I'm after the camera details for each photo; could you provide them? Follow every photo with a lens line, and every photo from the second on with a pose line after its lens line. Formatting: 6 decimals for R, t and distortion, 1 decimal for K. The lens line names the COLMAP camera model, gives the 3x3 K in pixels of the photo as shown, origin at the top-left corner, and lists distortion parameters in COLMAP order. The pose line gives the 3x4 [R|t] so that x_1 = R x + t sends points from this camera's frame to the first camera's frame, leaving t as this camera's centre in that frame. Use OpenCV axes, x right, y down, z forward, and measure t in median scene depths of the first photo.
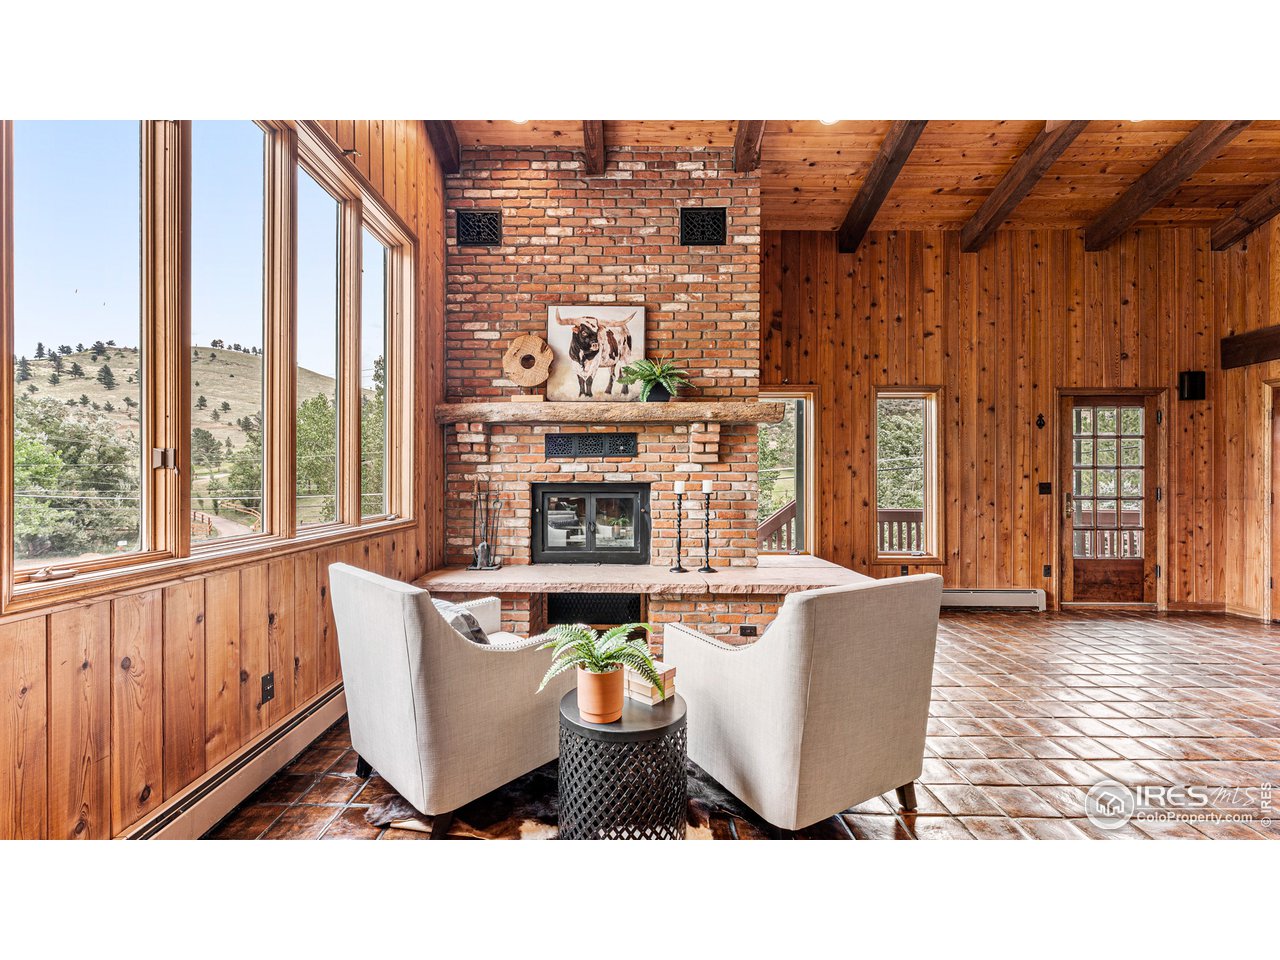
lens RADIAL K [[543.7, 0, 627.9], [0, 543.7, 481.2], [0, 0, 1]] dist [0.001083, 0.000036]
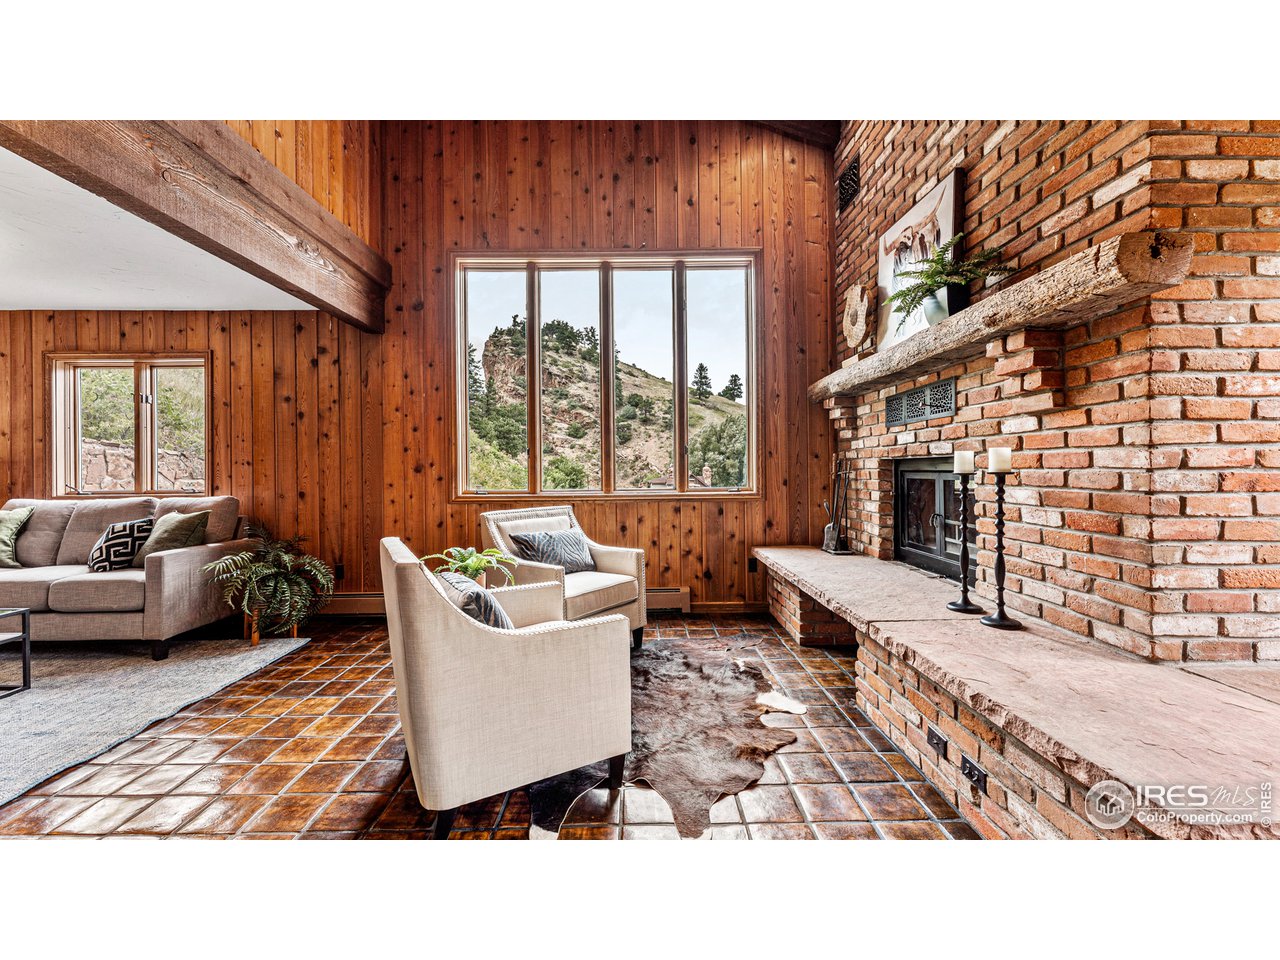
lens RADIAL K [[524.0, 0, 637.8], [0, 524.0, 468.3], [0, 0, 1]] dist [0.002803, -0.000188]
pose [[0.024138, -0.003856, -0.999701, 0.608547], [0.006504, 0.999972, -0.003700, 0.016747], [0.999687, -0.006413, 0.024163, 0.618530]]
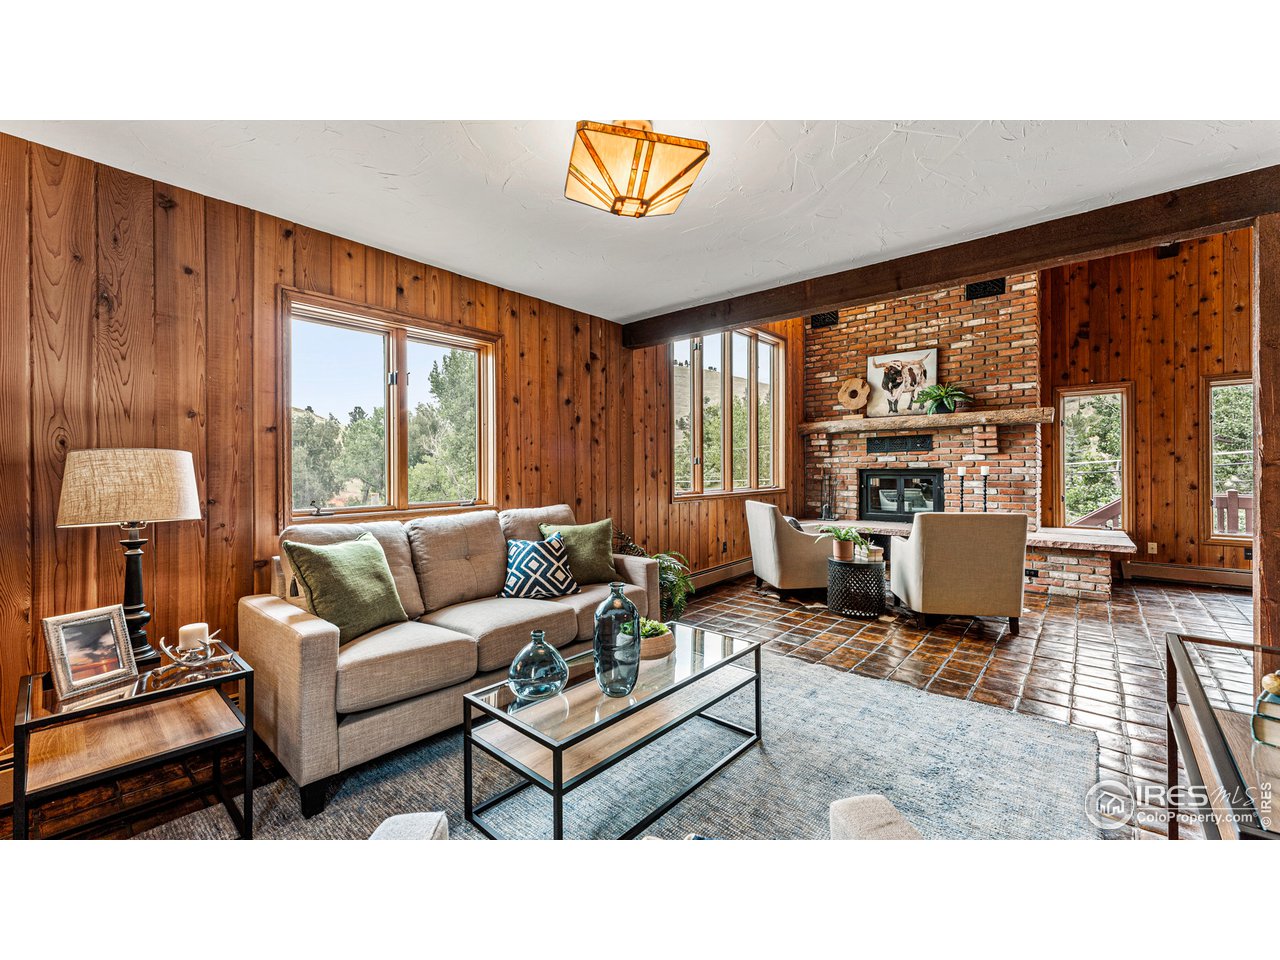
lens RADIAL K [[524.0, 0, 635.4], [0, 524.0, 469.9], [0, 0, 1]] dist [0.002803, -0.000188]
pose [[0.764029, -0.003681, -0.645171, 0.317355], [0.004999, 0.999987, 0.000215, 0.002375], [0.645162, -0.003389, 0.764038, -0.599068]]
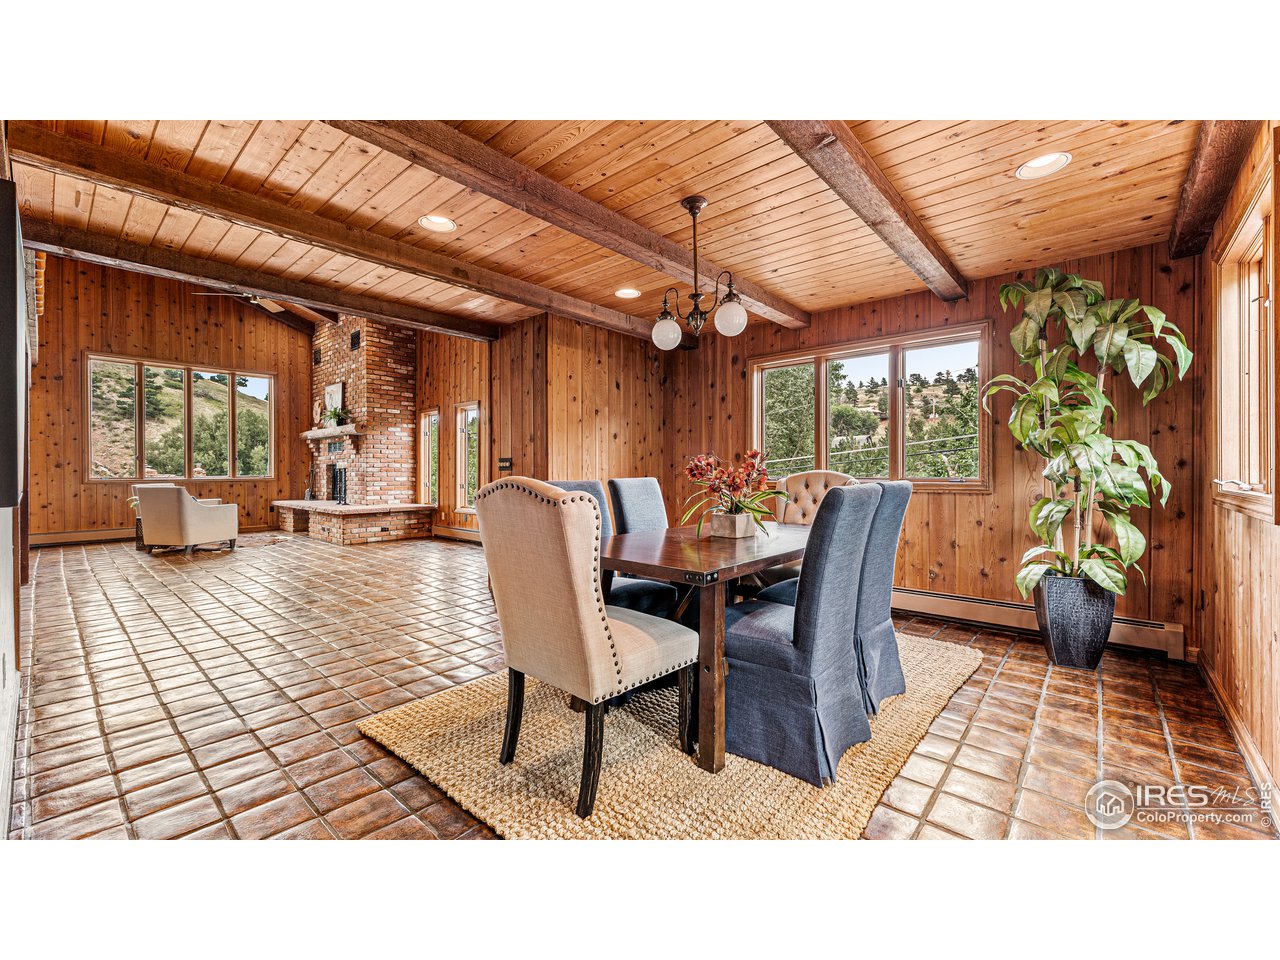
lens RADIAL K [[524.0, 0, 631.3], [0, 524.0, 470.7], [0, 0, 1]] dist [0.002803, -0.000188]
pose [[0.754216, -0.002328, -0.656623, 2.249659], [0.002214, 0.999997, -0.001003, 0.034414], [0.656623, -0.000697, 0.754218, 0.178137]]
